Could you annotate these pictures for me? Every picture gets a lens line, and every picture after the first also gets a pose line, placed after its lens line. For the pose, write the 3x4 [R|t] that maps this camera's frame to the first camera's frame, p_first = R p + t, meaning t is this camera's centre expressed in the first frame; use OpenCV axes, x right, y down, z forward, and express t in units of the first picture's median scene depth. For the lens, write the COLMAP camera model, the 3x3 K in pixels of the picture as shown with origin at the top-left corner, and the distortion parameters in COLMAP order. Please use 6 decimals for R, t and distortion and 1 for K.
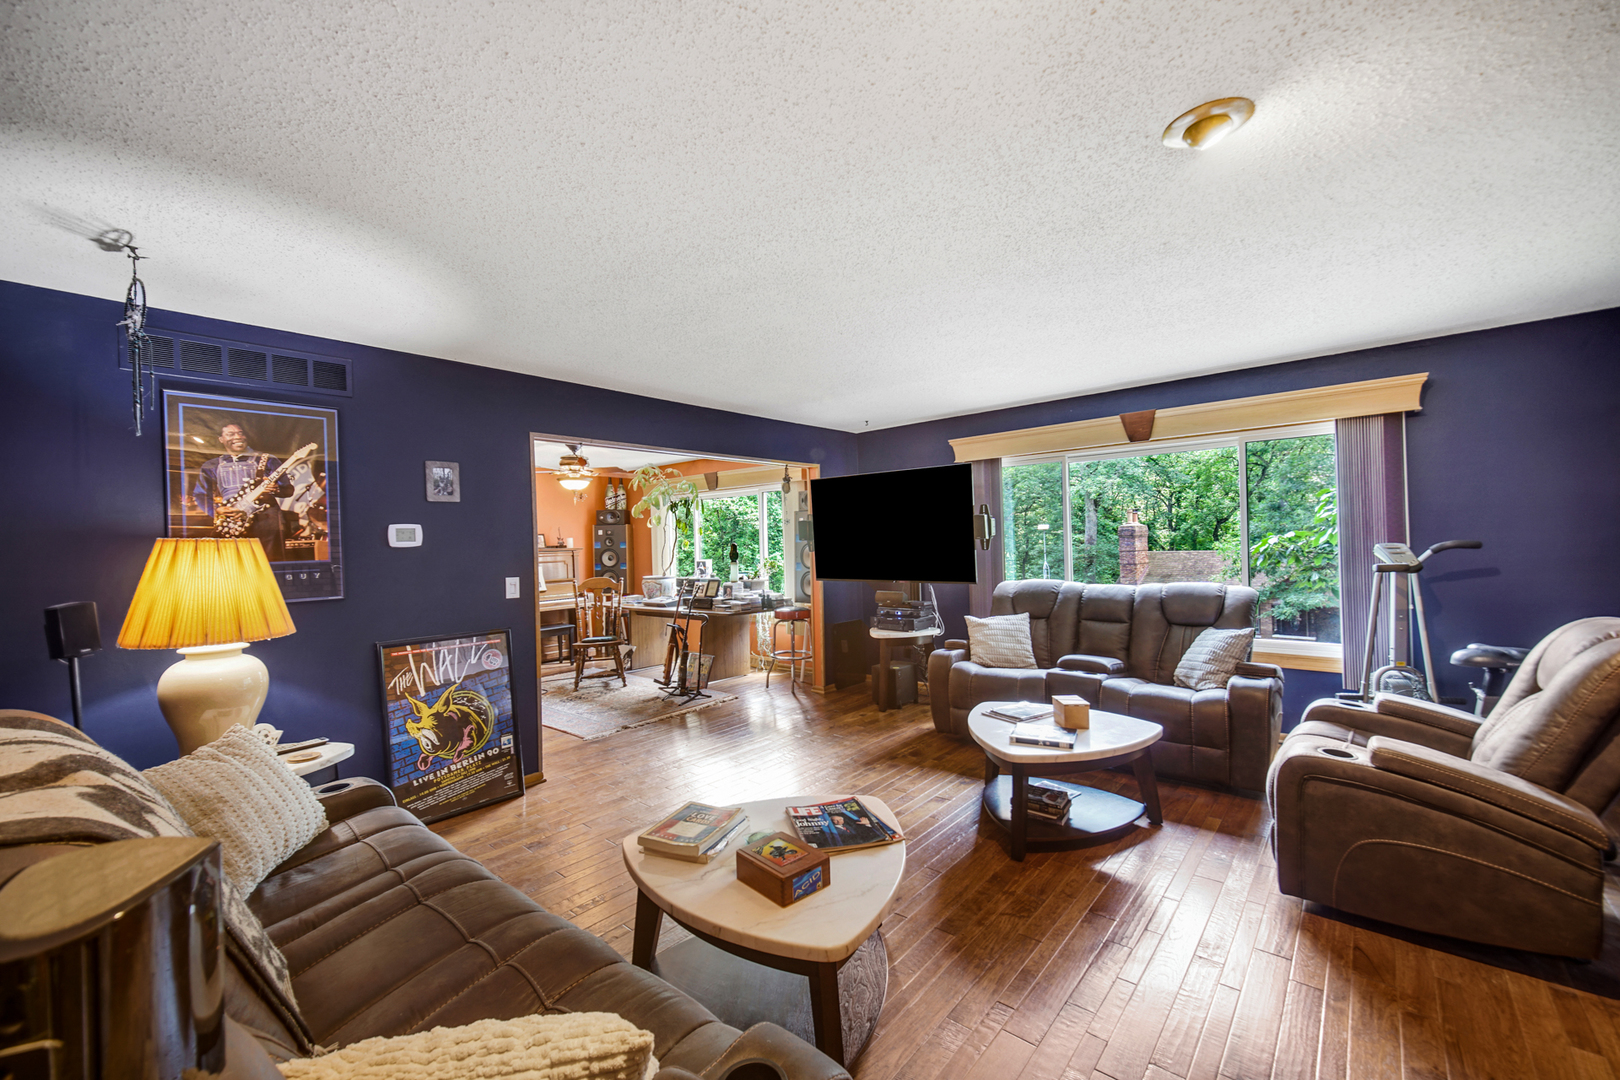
lens RADIAL K [[646.9, 0, 802.7], [0, 646.9, 538.8], [0, 0, 1]] dist [0.001072, 0.000116]
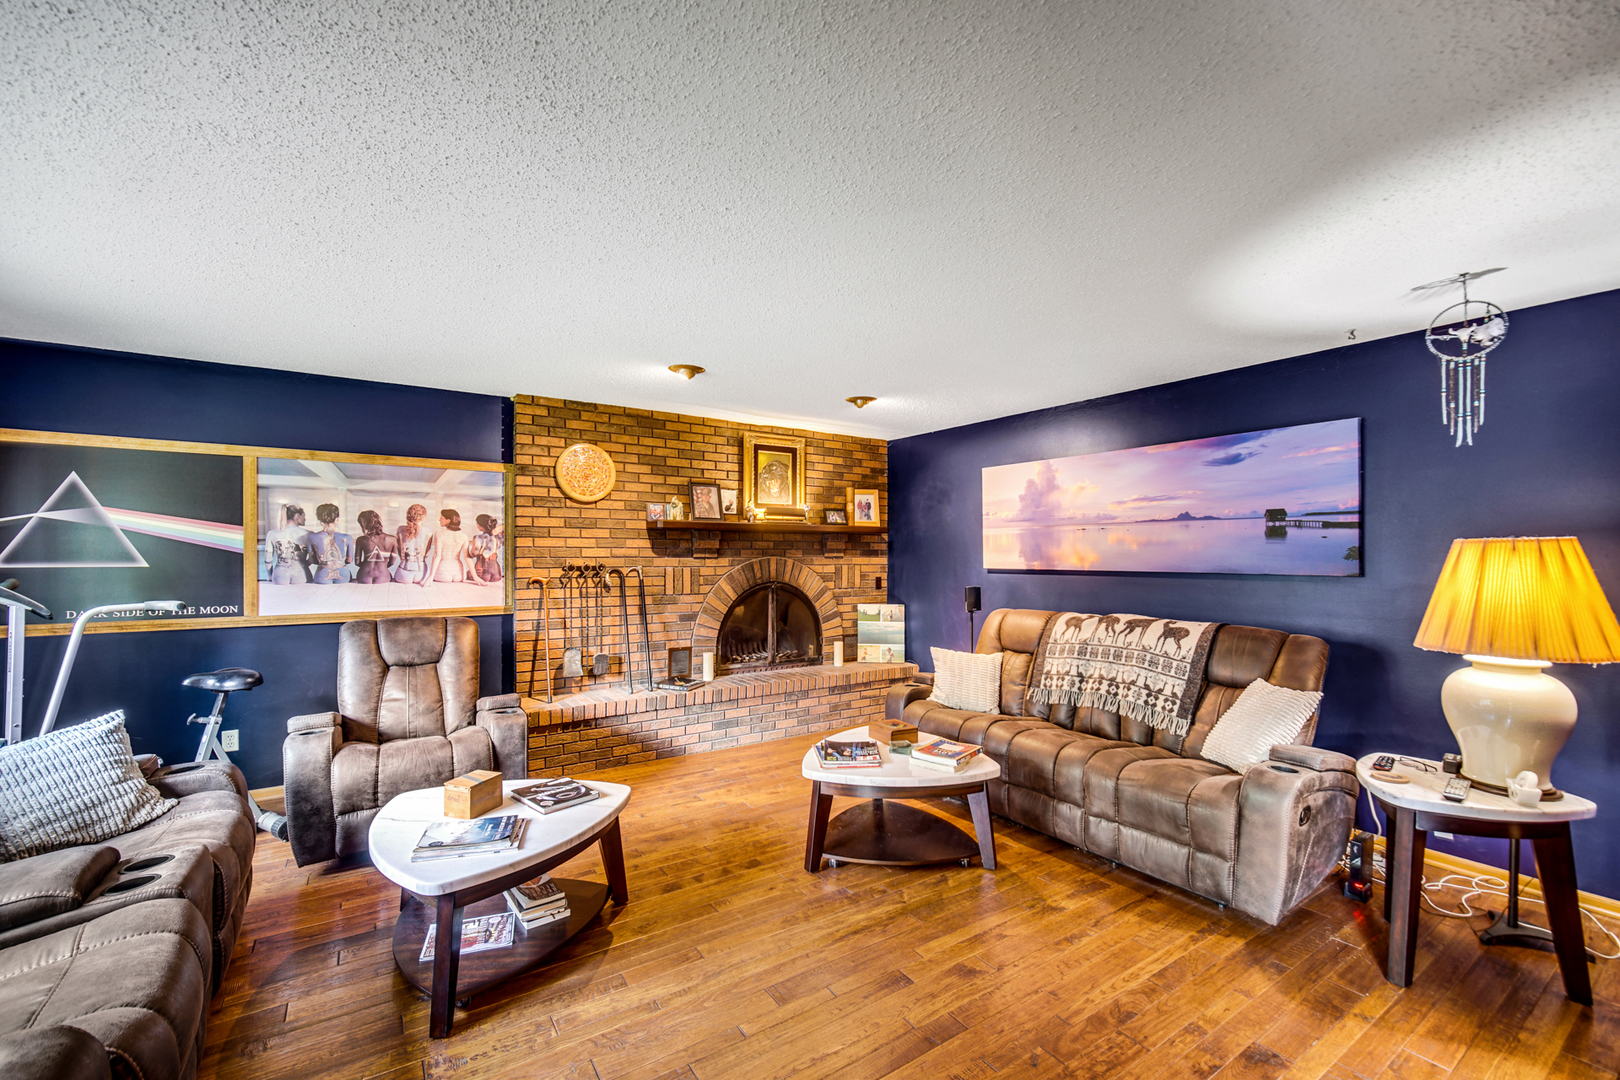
lens RADIAL K [[646.9, 0, 802.7], [0, 646.9, 538.8], [0, 0, 1]] dist [0.001072, 0.000116]
pose [[-0.960877, 0.037292, 0.274454, -0.265946], [0.032210, 0.999216, -0.023003, -0.023646], [-0.275097, -0.013263, -0.961325, 2.408514]]
